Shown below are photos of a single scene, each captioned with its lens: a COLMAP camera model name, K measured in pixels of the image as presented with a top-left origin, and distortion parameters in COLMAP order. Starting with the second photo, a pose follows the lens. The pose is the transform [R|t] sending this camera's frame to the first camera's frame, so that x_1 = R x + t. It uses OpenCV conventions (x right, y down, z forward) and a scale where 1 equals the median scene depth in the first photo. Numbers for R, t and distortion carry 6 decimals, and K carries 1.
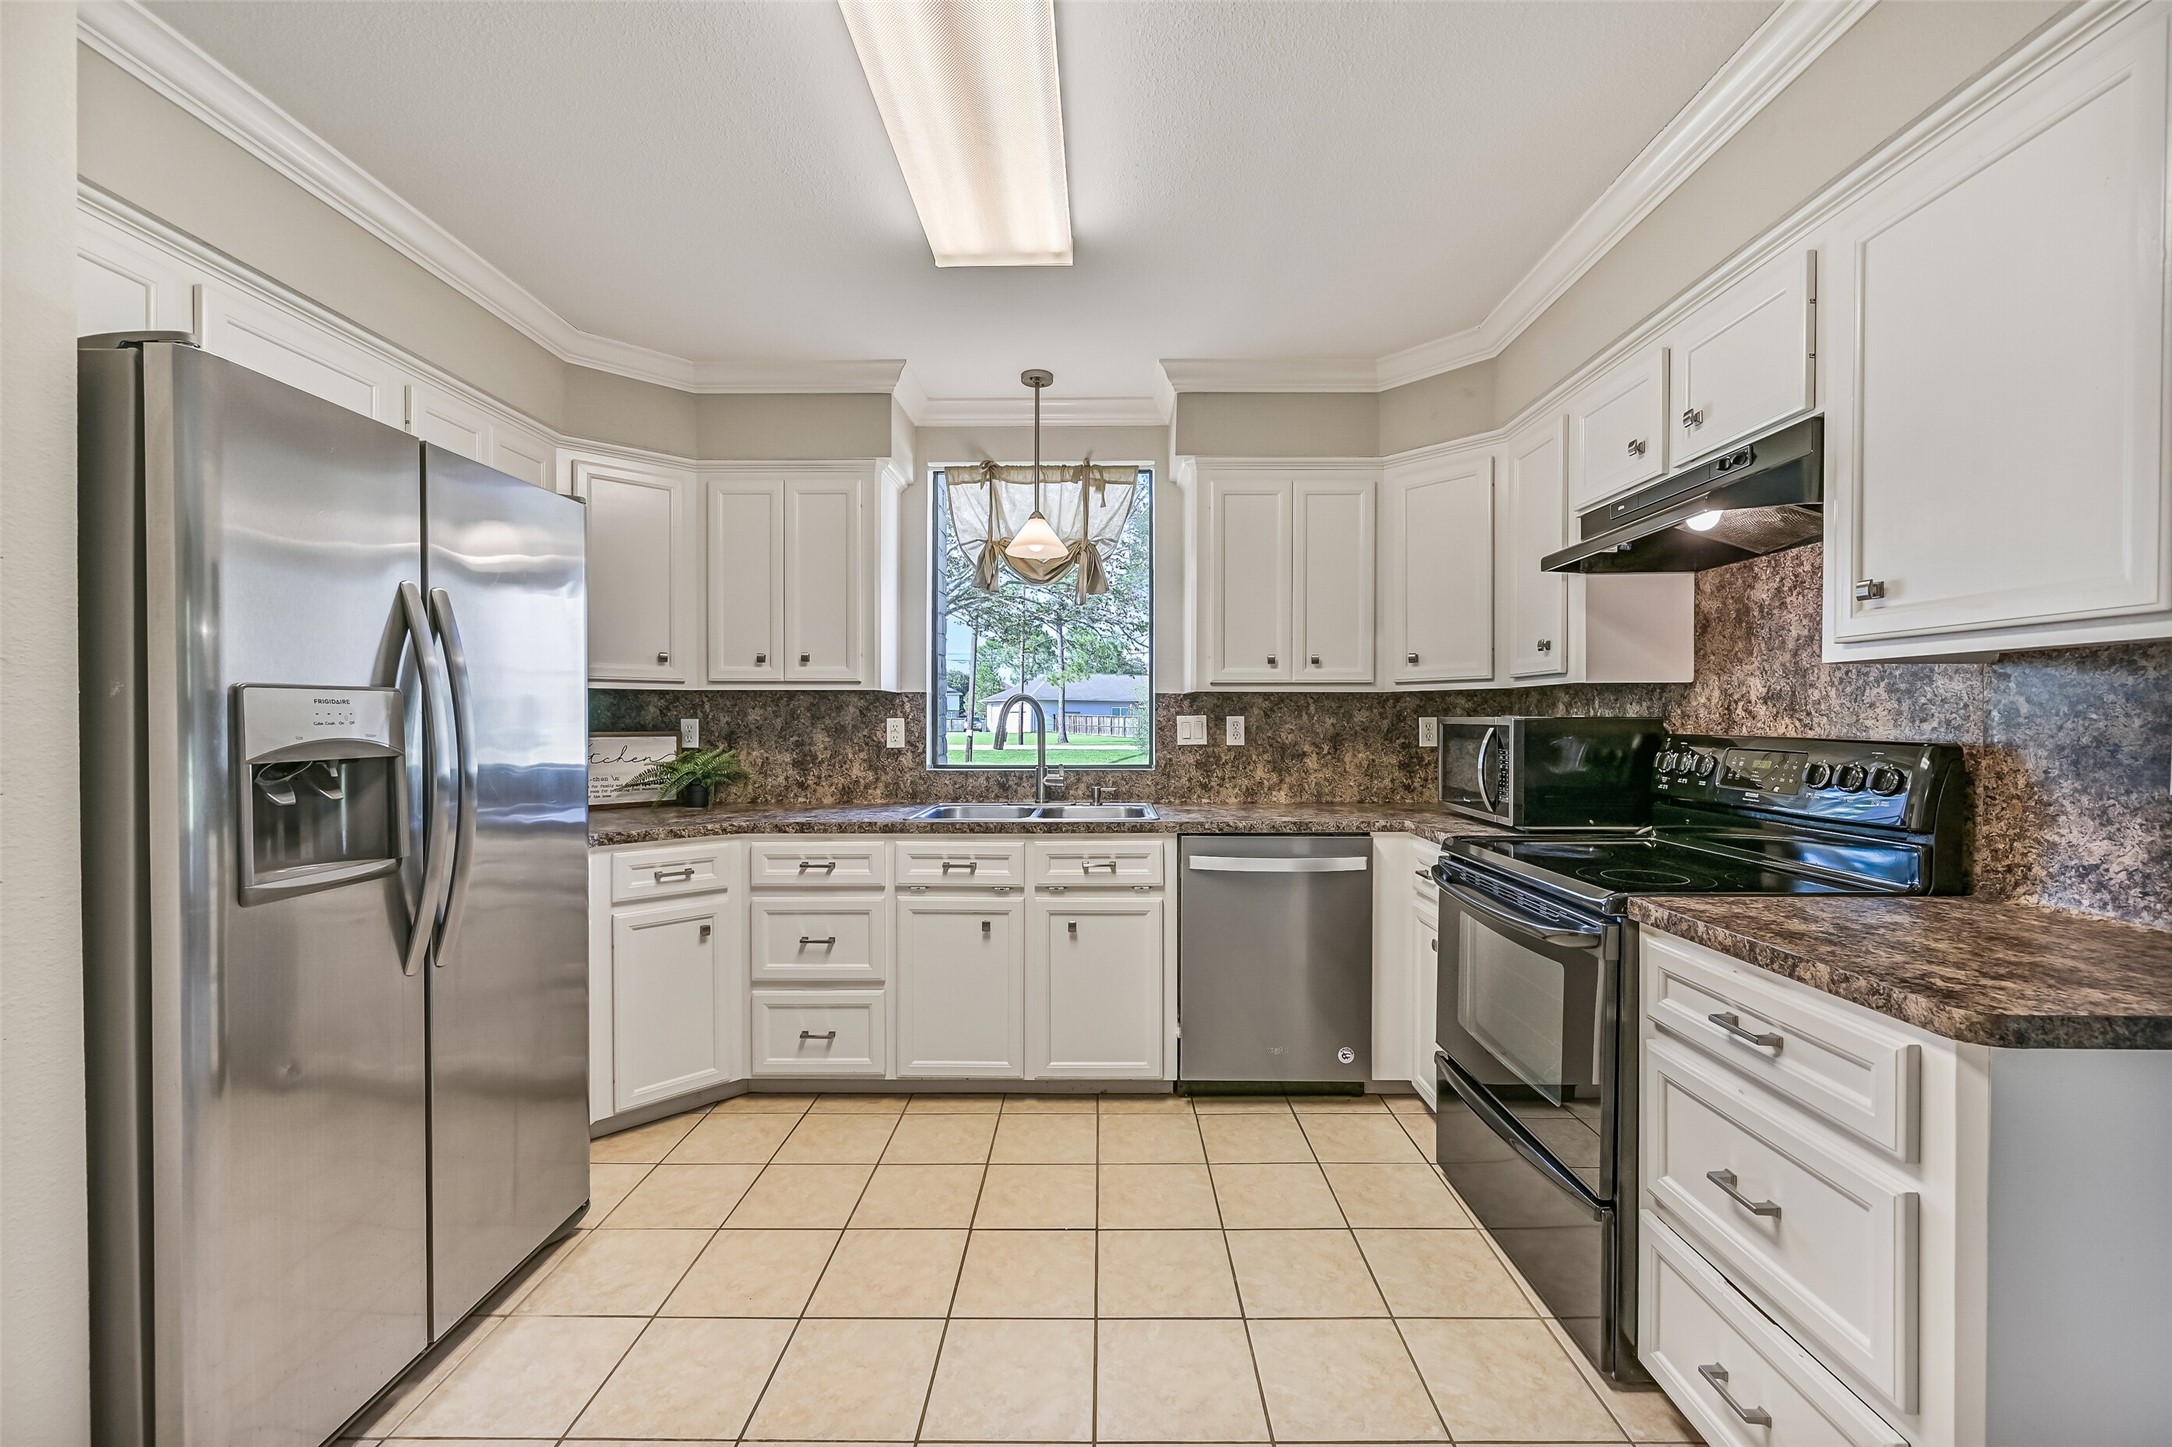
lens RADIAL K [[864.6, 0, 1099.2], [0, 864.6, 727.6], [0, 0, 1]] dist [-0.002480, 0.000127]
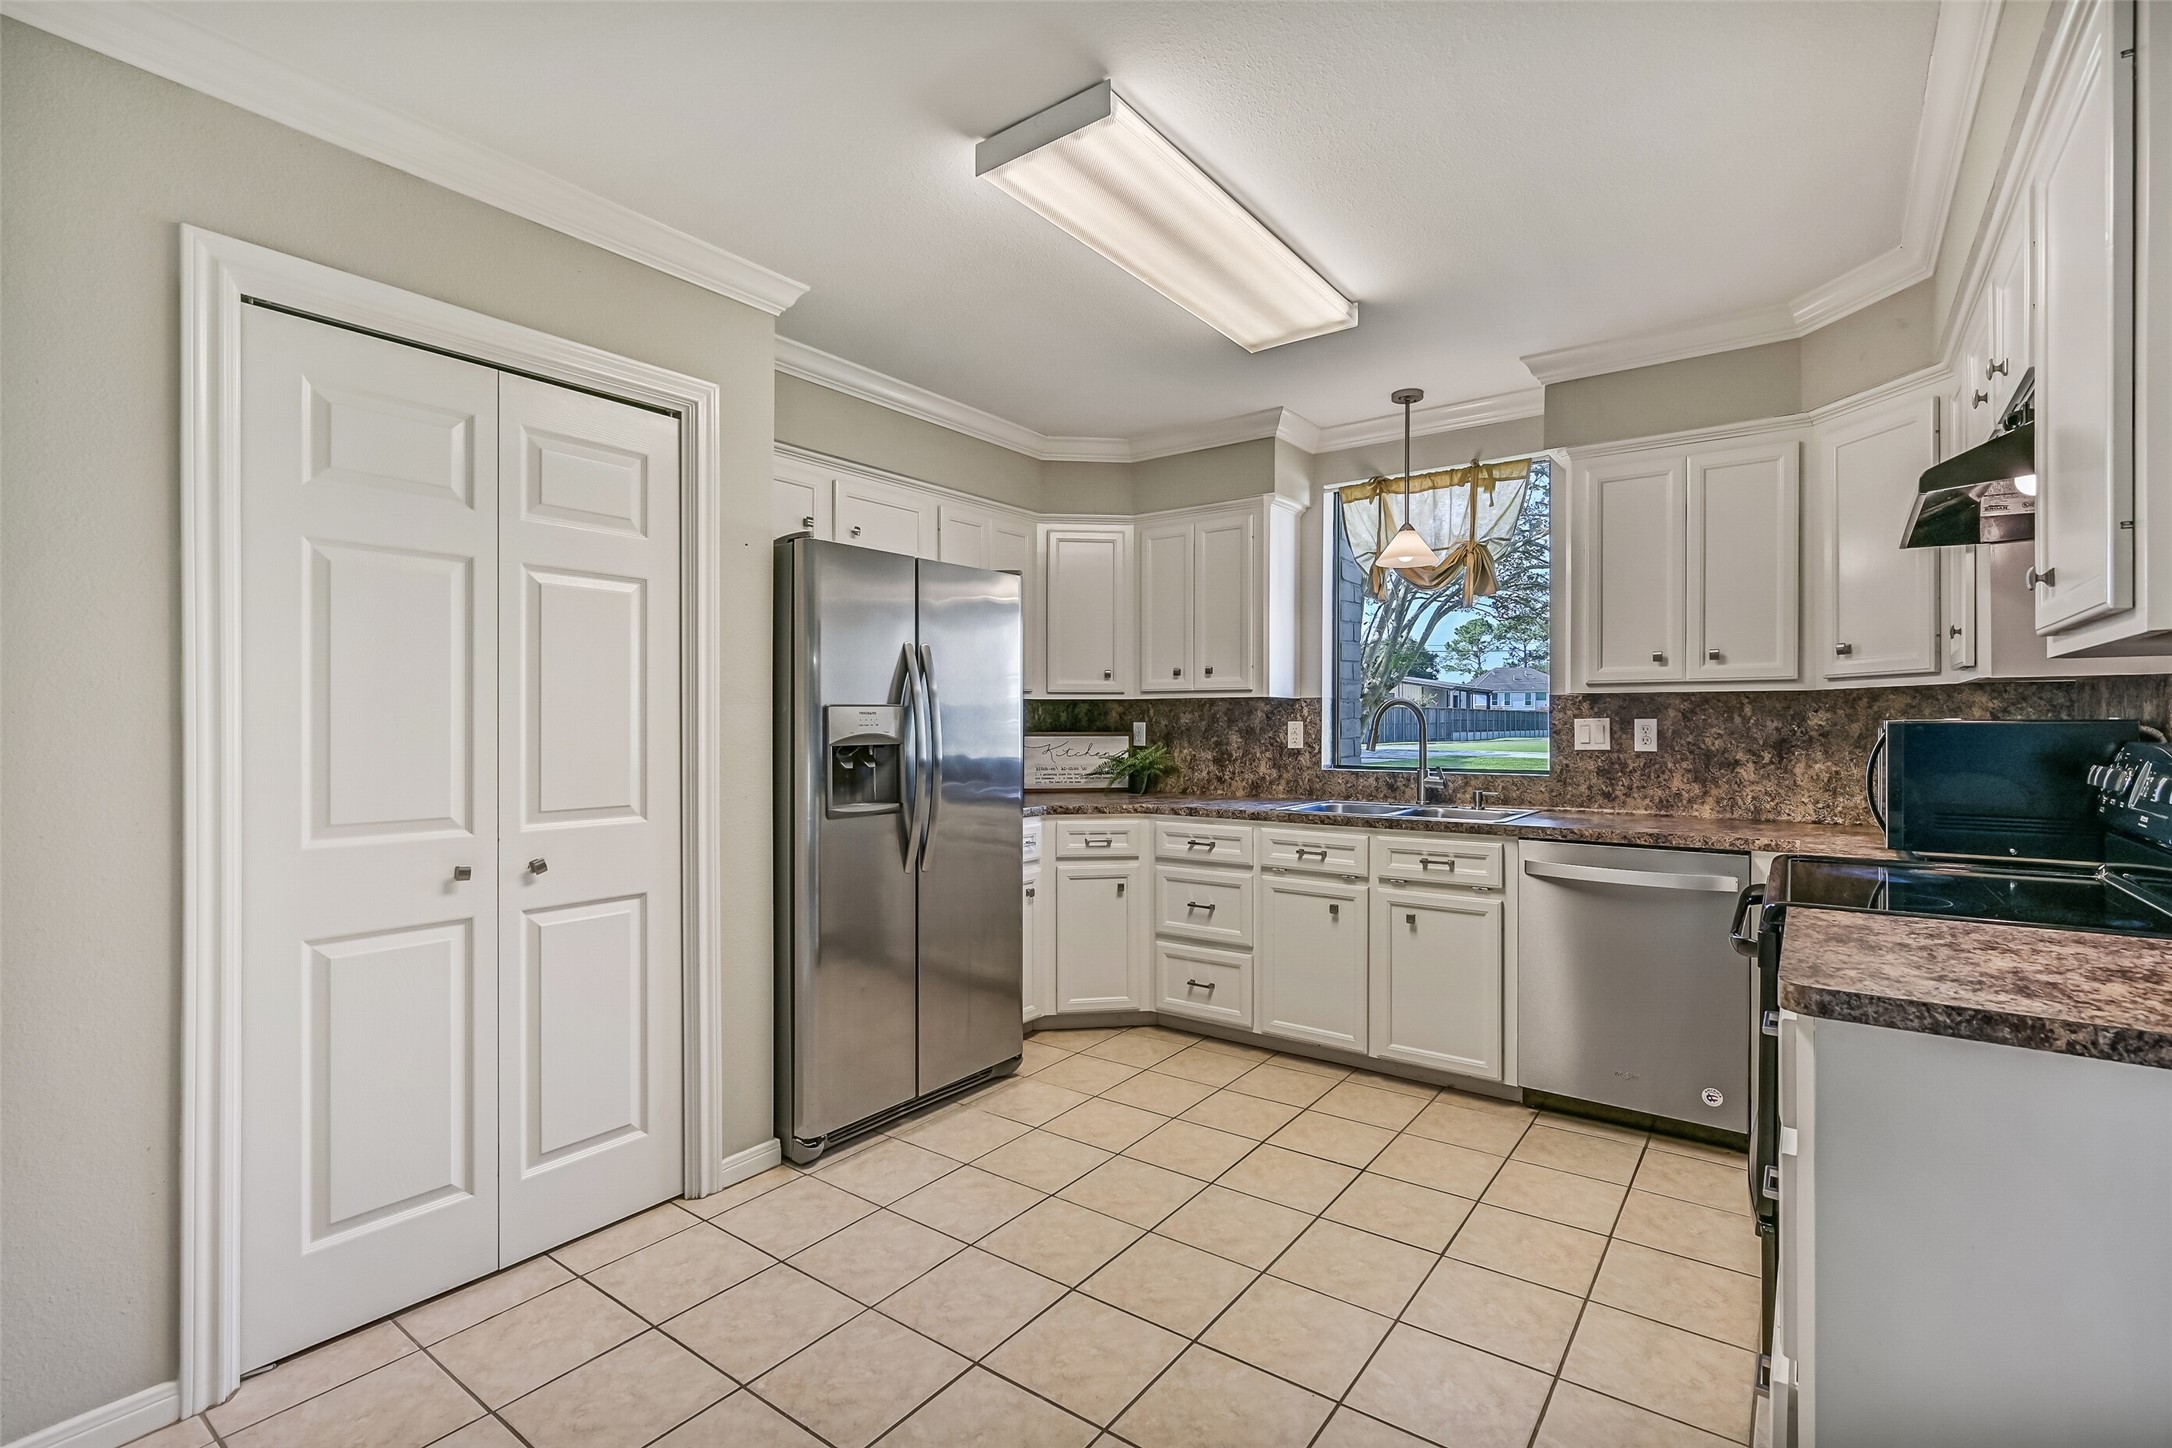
lens RADIAL K [[988.4, 0, 1102.7], [0, 988.4, 722.2], [0, 0, 1]] dist [0.001280, 0.000227]
pose [[0.812997, -0.000195, -0.582267, 0.365362], [-0.005143, 0.999959, -0.007517, 0.000892], [0.582245, 0.009106, 0.812963, -0.204444]]
